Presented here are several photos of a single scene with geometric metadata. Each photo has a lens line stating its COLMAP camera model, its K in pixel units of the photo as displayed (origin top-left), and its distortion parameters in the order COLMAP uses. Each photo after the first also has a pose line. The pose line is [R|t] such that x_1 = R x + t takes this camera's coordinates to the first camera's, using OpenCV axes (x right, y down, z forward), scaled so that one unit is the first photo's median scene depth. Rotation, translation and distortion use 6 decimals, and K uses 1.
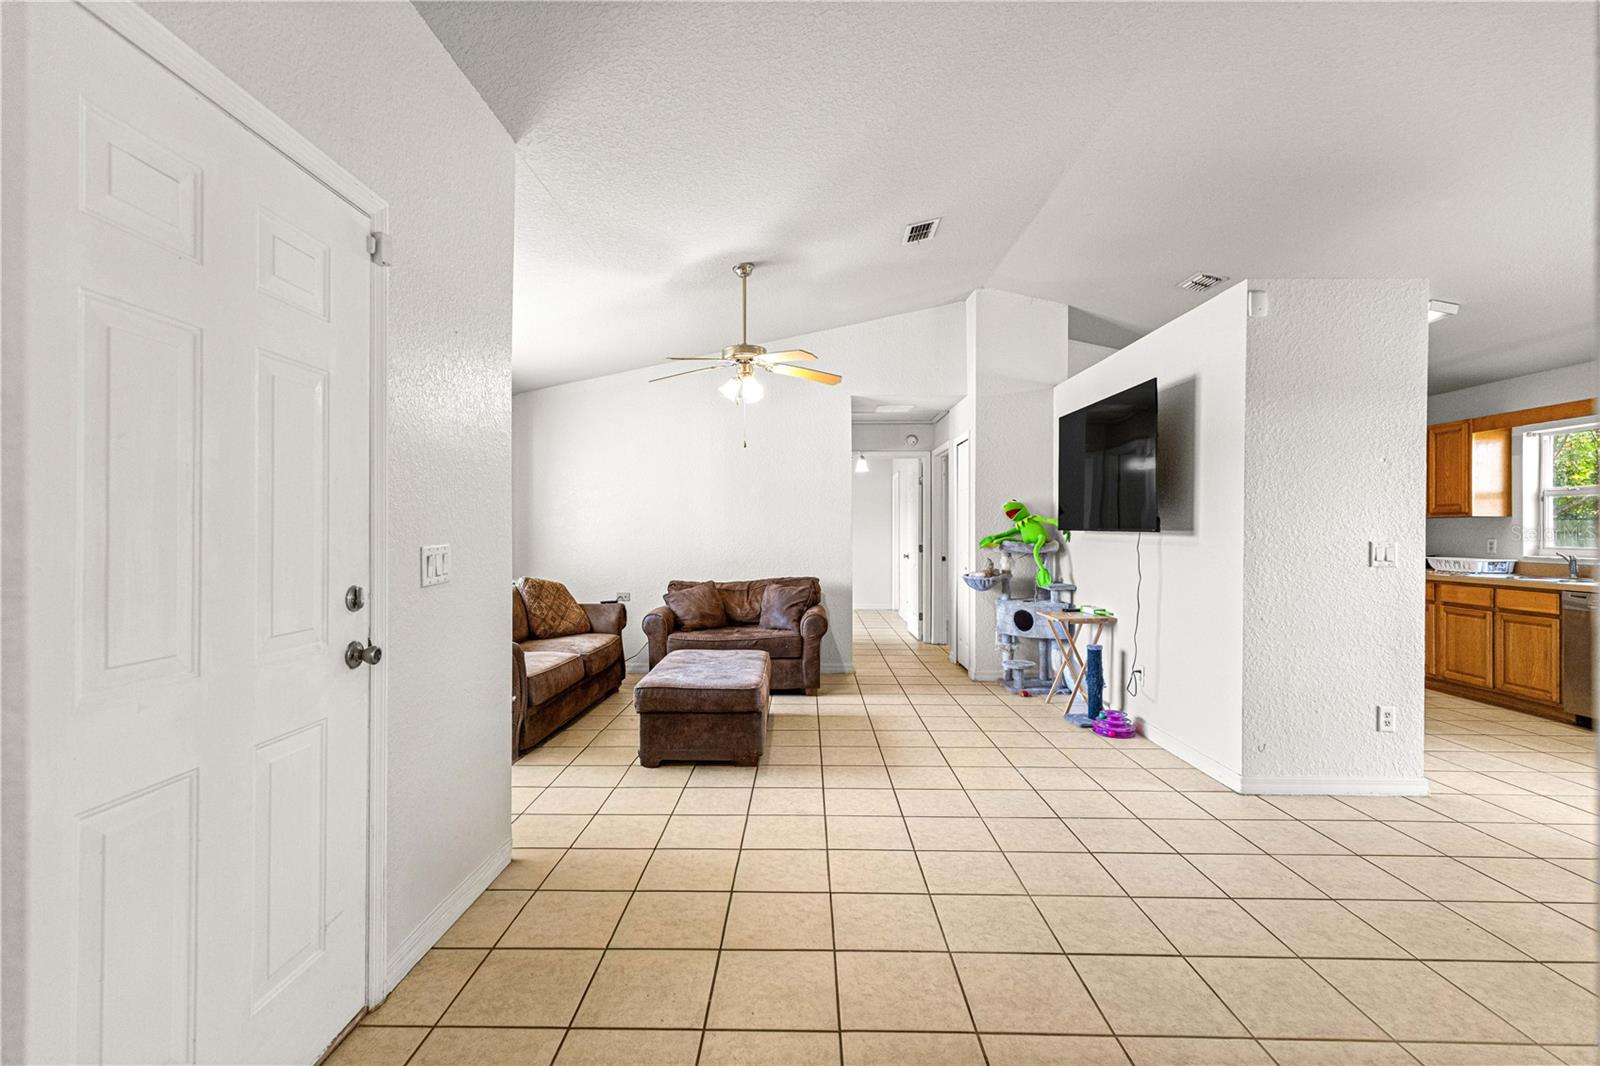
lens RADIAL K [[727.1, 0, 784.3], [0, 727.1, 528.5], [0, 0, 1]] dist [0.012550, -0.002078]
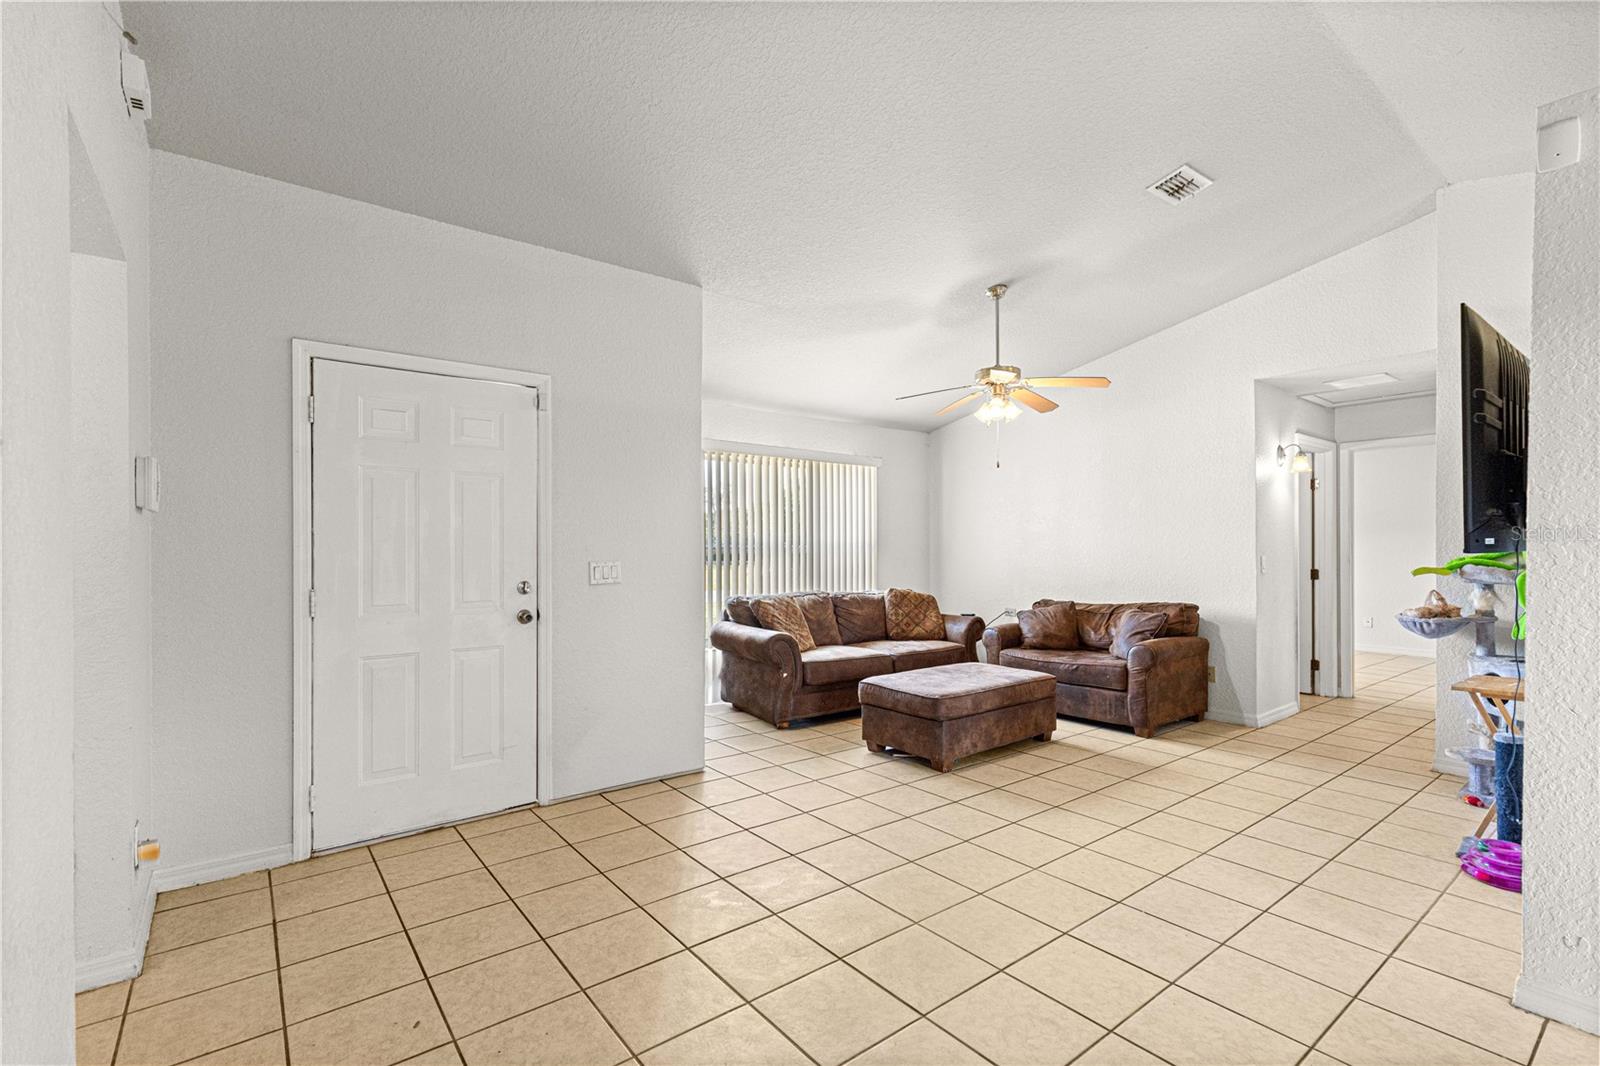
lens RADIAL K [[727.1, 0, 797.1], [0, 727.1, 546.0], [0, 0, 1]] dist [0.012550, -0.002078]
pose [[0.622183, -0.004625, -0.782858, 0.478833], [0.006580, 0.999978, -0.000678, -0.003182], [0.782844, -0.004729, 0.622200, 0.125886]]
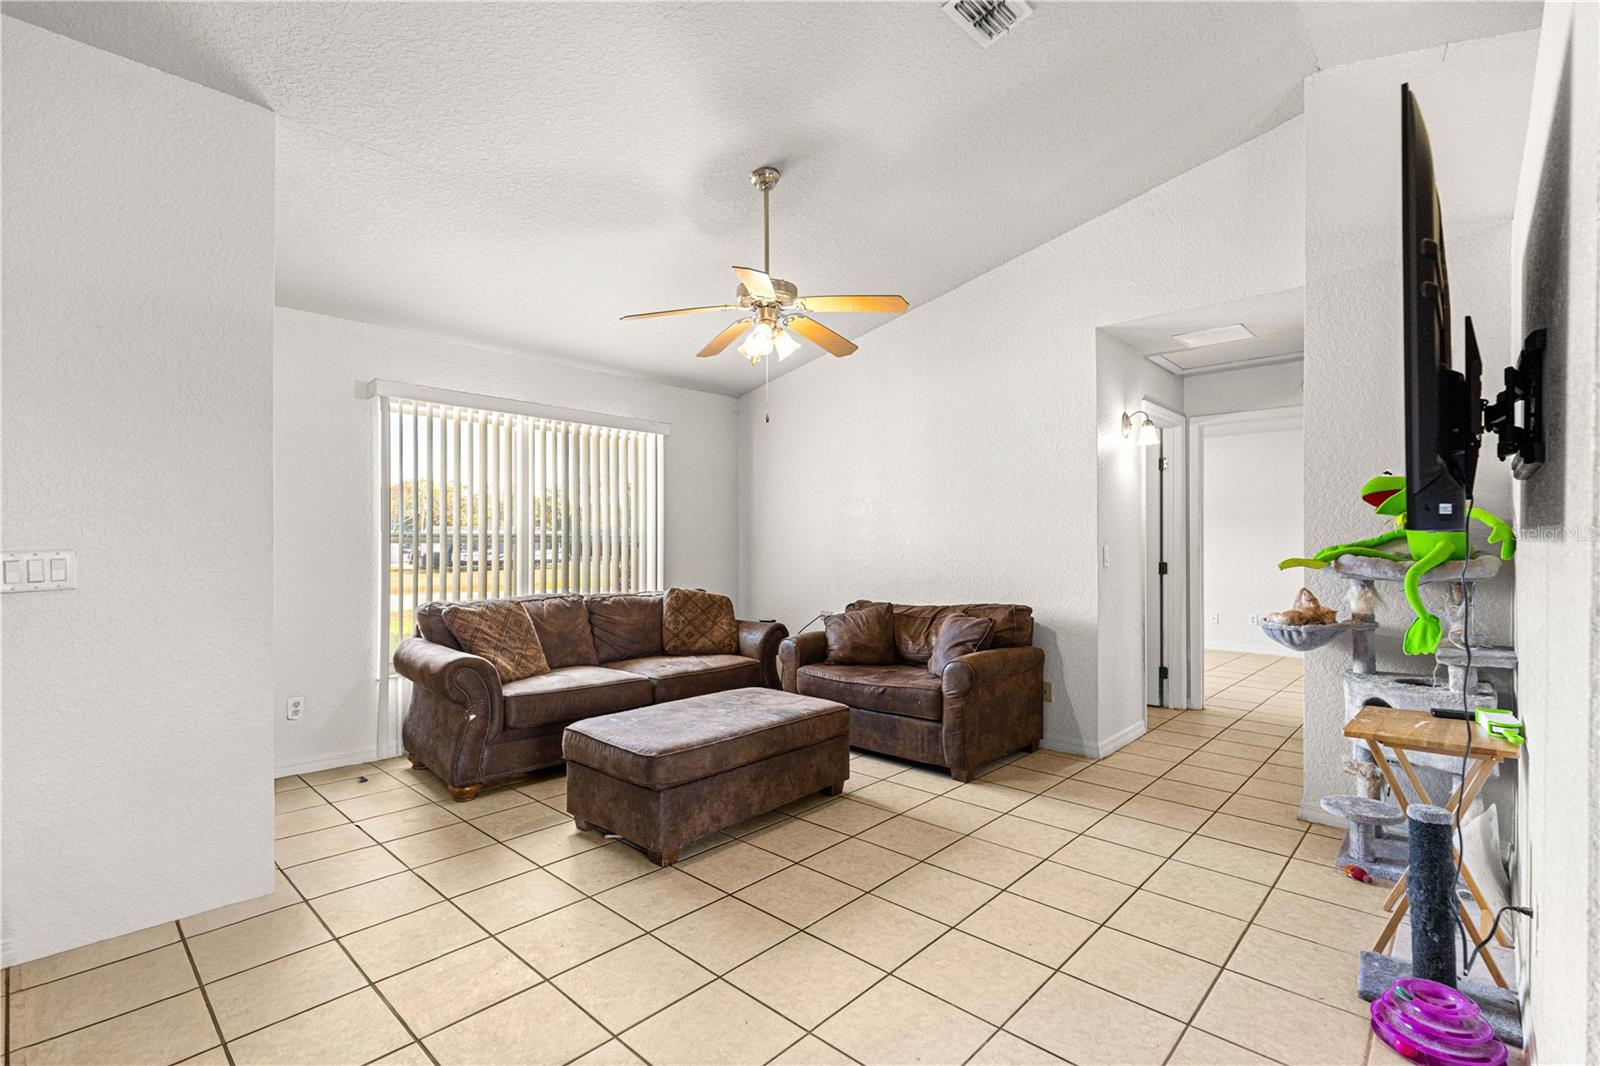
lens RADIAL K [[727.1, 0, 806.9], [0, 727.1, 539.4], [0, 0, 1]] dist [0.012550, -0.002078]
pose [[0.740577, -0.005138, -0.671952, 0.394932], [0.005127, 0.999985, -0.001996, 0.006517], [0.671952, -0.001967, 0.740592, 0.410592]]
